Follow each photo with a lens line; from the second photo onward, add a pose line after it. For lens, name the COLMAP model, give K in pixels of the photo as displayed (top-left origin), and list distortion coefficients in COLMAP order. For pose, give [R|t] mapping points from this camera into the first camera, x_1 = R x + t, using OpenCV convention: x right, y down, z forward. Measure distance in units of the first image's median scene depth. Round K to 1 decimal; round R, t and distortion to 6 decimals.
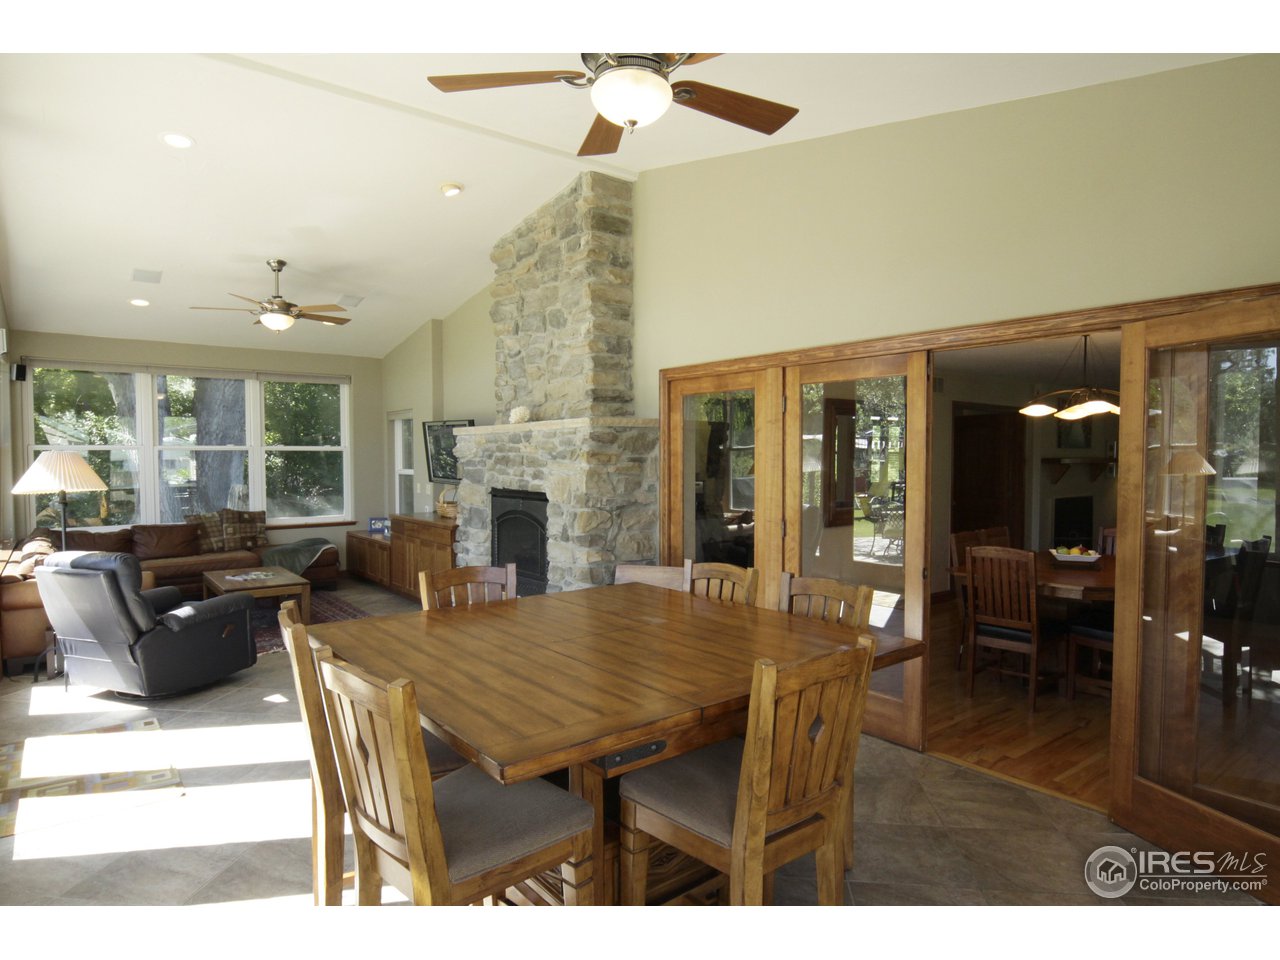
lens RADIAL K [[764.0, 0, 640.0], [0, 764.0, 480.0], [0, 0, 1]] dist [-0.003916, -0.003903]
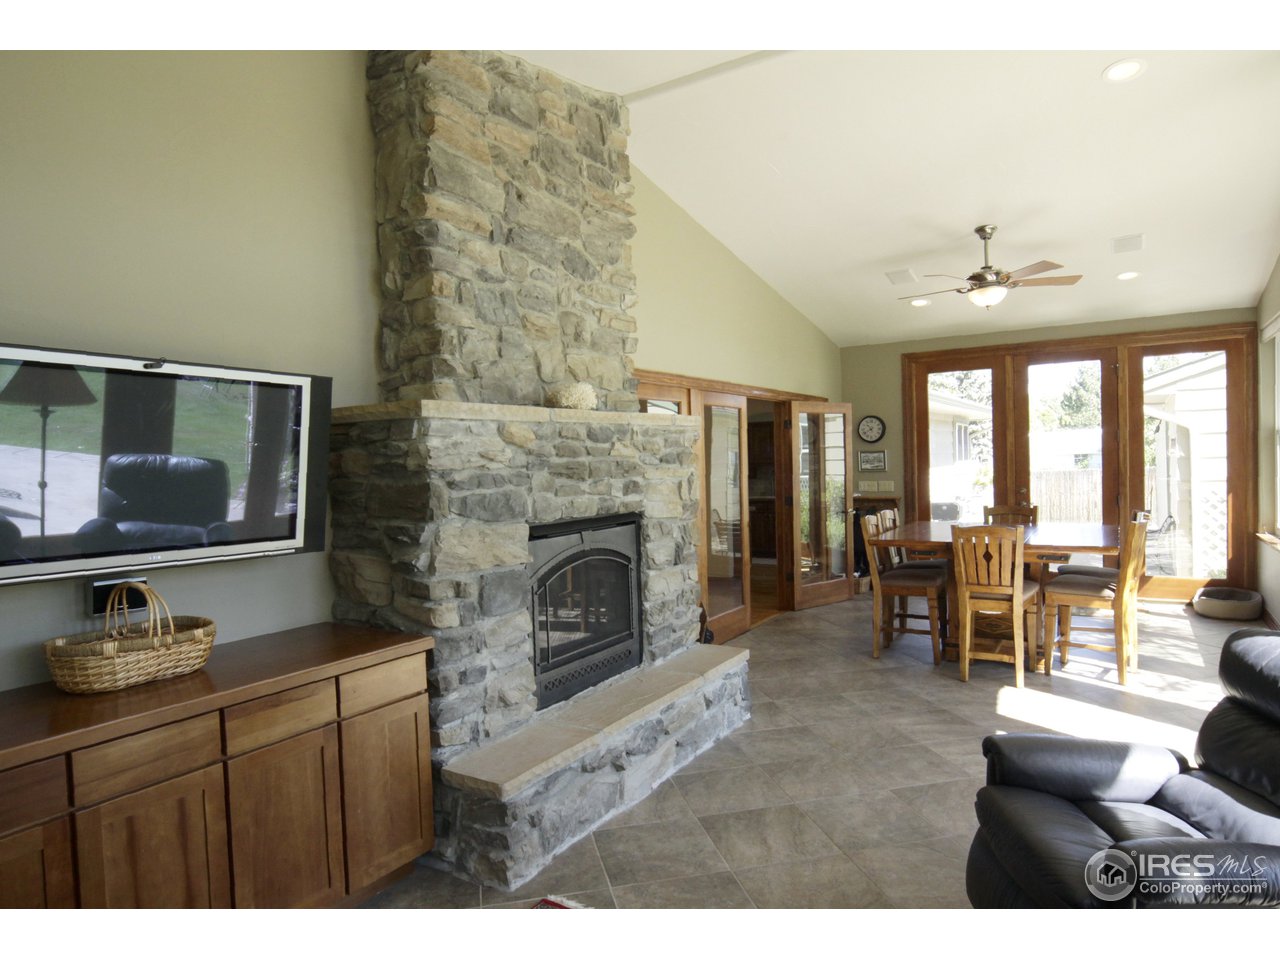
lens RADIAL K [[764.0, 0, 640.0], [0, 764.0, 480.0], [0, 0, 1]] dist [-0.003916, -0.003903]
pose [[-0.325857, -0.022244, 0.945157, -0.796505], [0.053716, 0.997673, 0.041999, -0.042409], [-0.943892, 0.064455, -0.323904, 1.204883]]
